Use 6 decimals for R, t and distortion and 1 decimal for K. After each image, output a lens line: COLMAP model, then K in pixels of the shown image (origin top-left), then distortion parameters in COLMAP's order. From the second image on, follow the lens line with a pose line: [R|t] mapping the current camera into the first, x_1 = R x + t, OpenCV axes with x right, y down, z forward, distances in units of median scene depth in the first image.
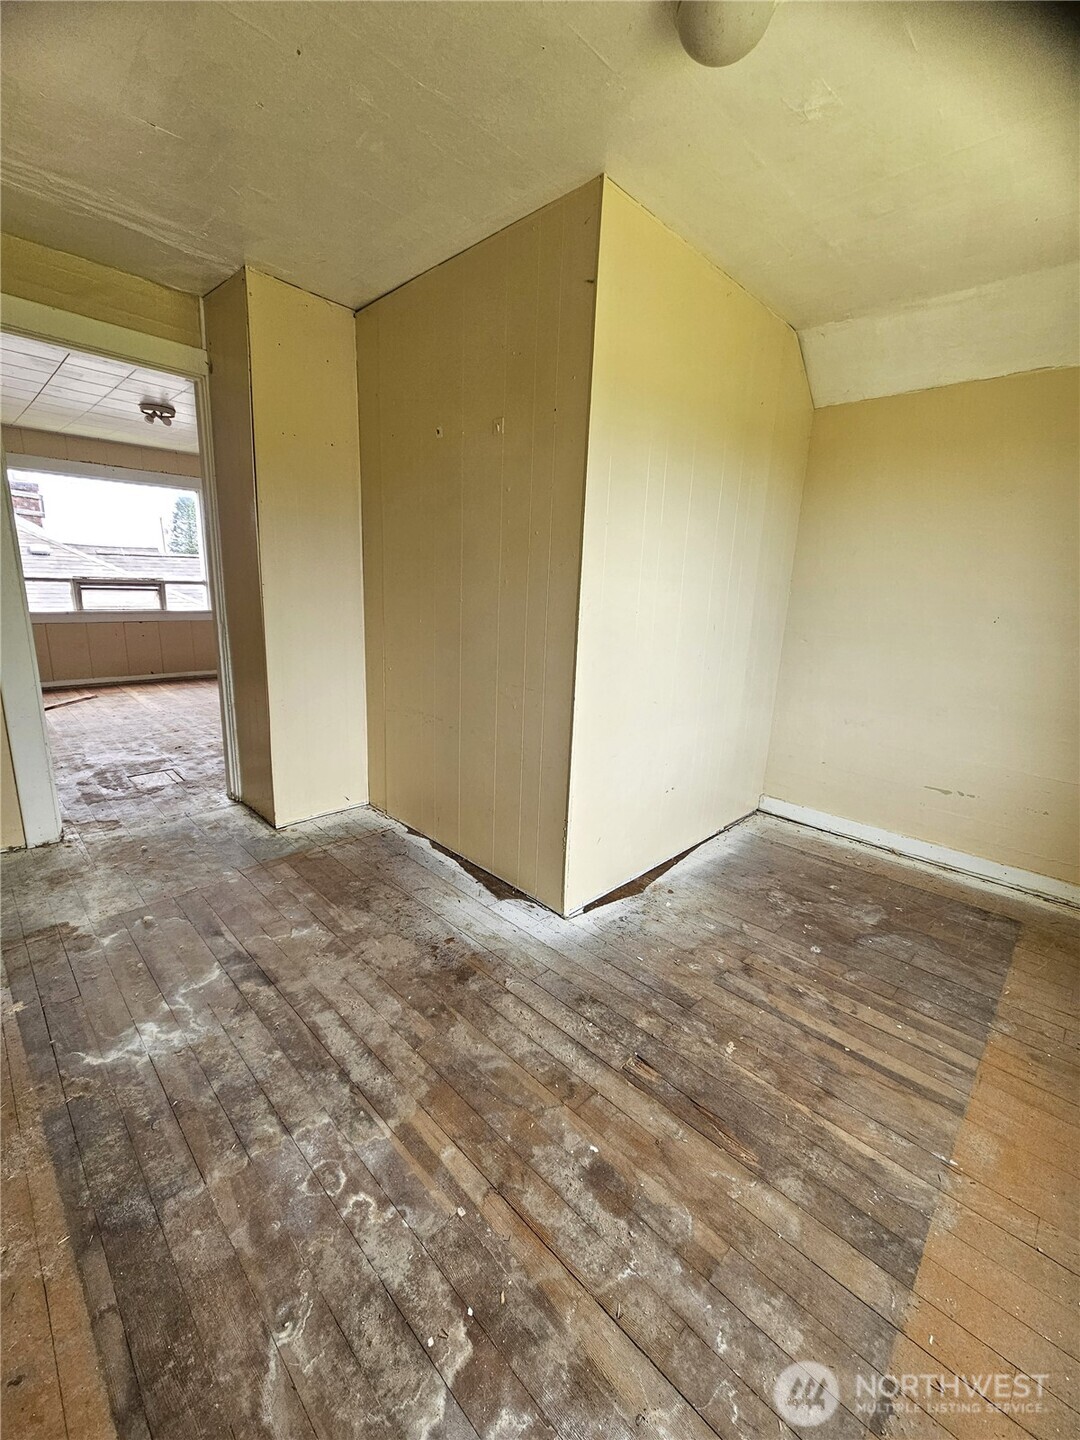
lens RADIAL K [[591.3, 0, 539.0], [0, 591.3, 715.0], [0, 0, 1]] dist [0.002793, -0.000877]
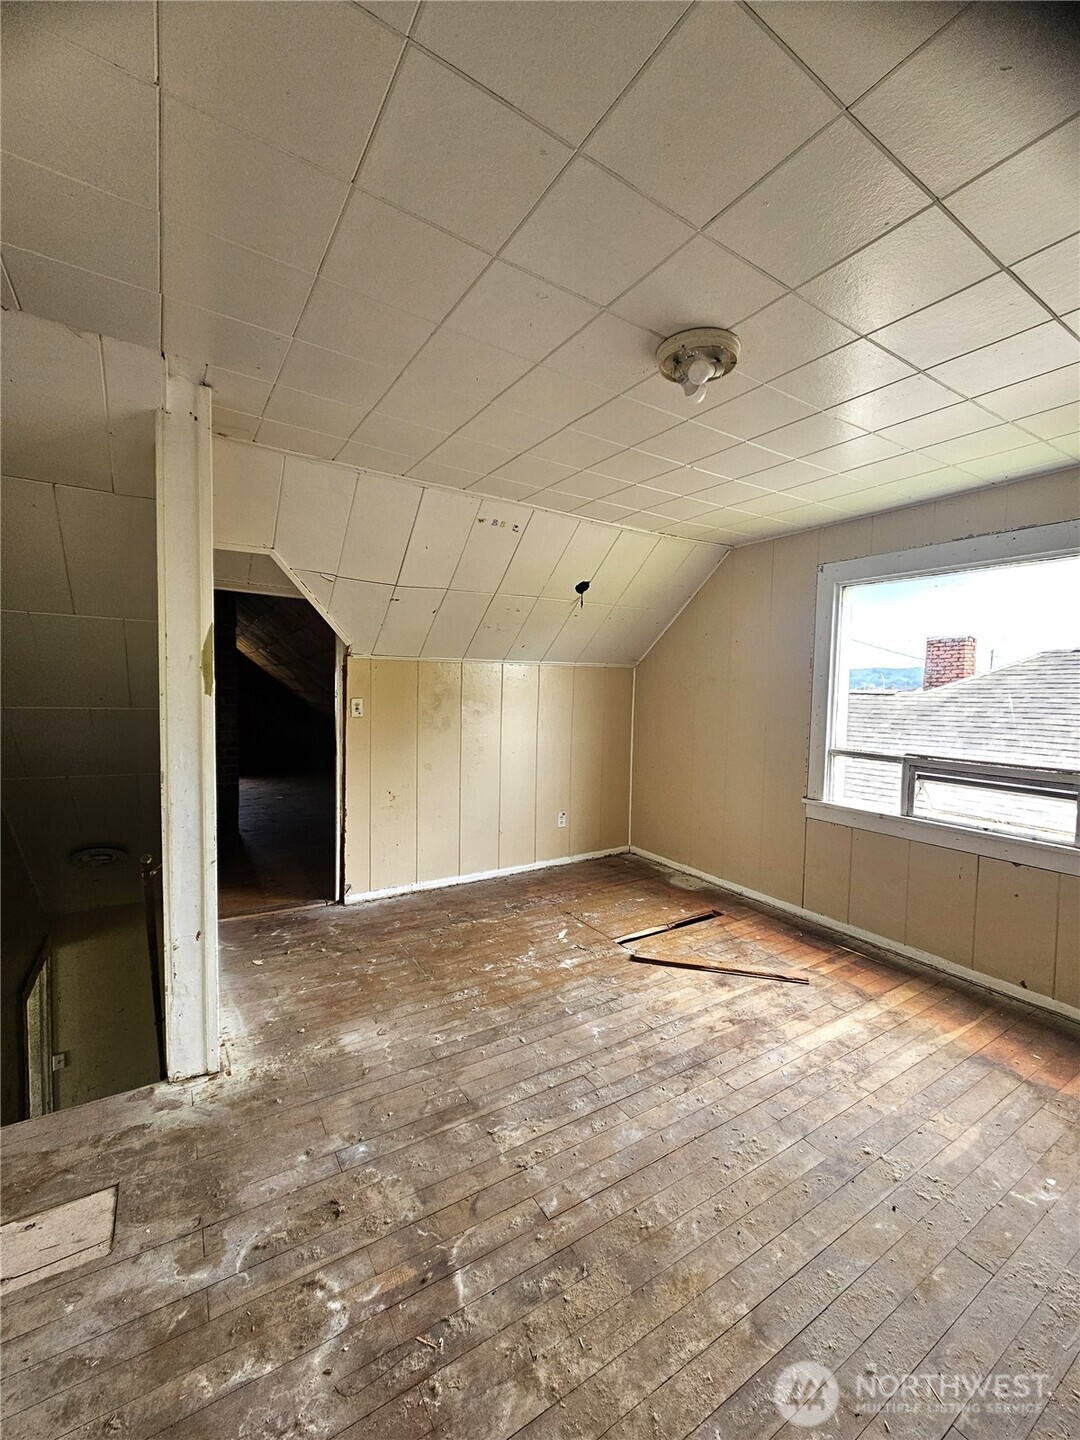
lens RADIAL K [[591.3, 0, 540.7], [0, 591.3, 718.5], [0, 0, 1]] dist [0.002793, -0.000877]
pose [[-0.213774, 0.012958, -0.976797, -0.185587], [-0.246318, 0.966889, 0.066734, -0.219629], [0.945319, 0.254869, -0.203504, 0.787367]]
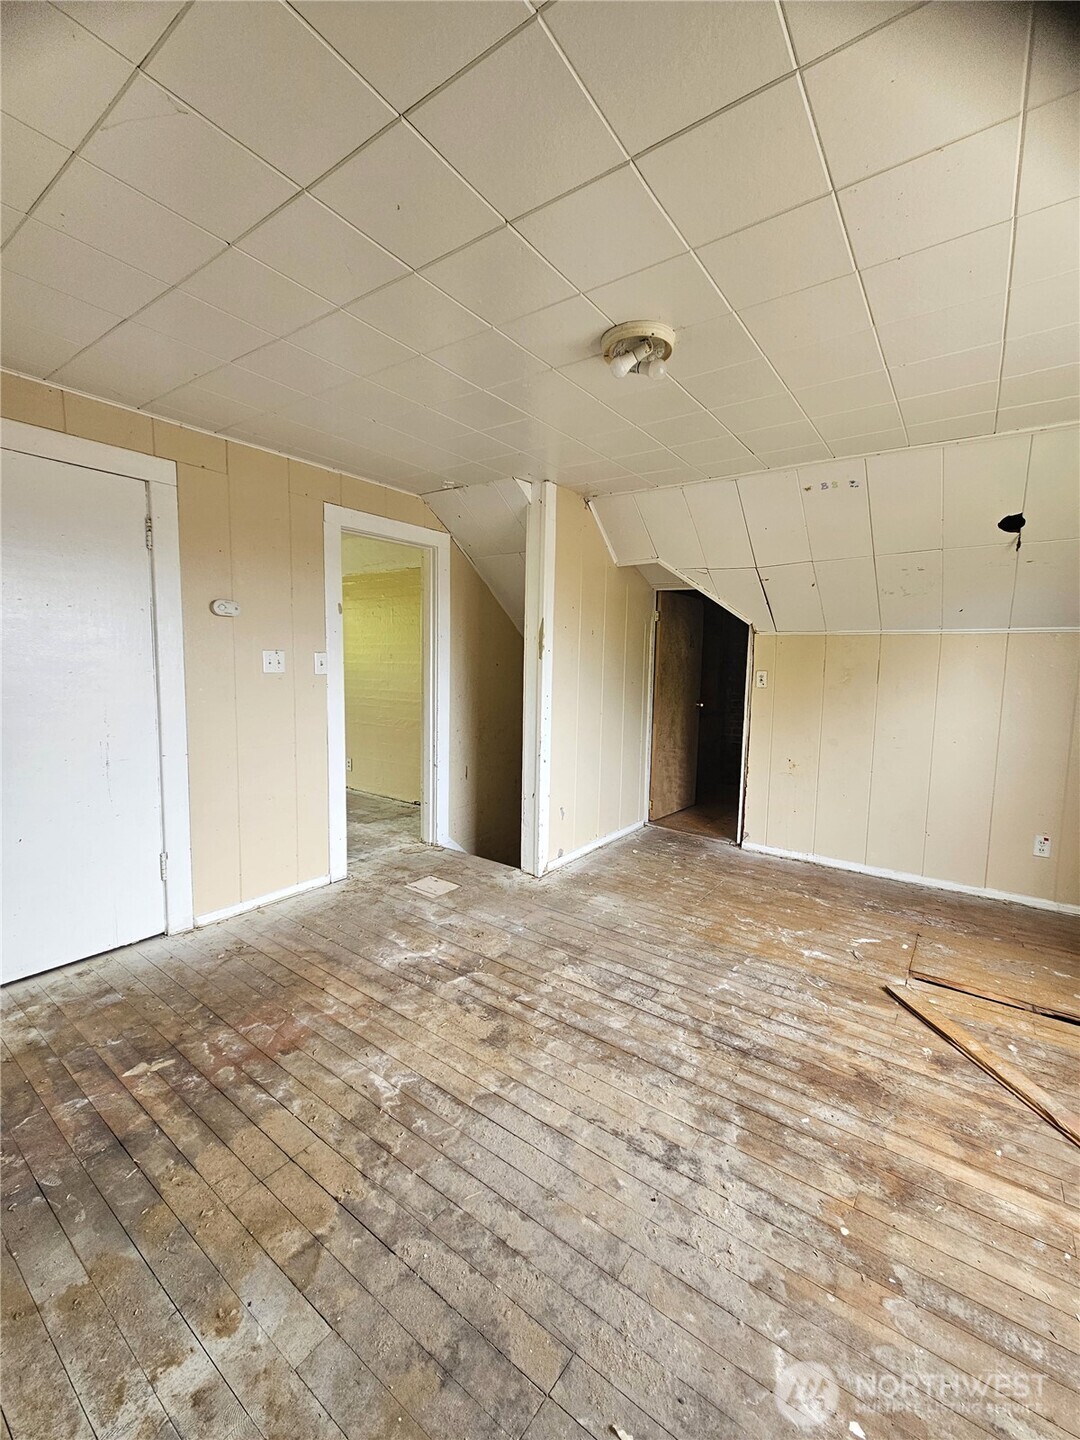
lens RADIAL K [[591.3, 0, 550.7], [0, 591.3, 714.5], [0, 0, 1]] dist [0.002793, -0.000877]
pose [[-0.985346, -0.043832, -0.164841, -0.396563], [-0.093134, 0.947895, 0.304665, -0.293890], [0.142898, 0.315552, -0.938087, 1.118010]]
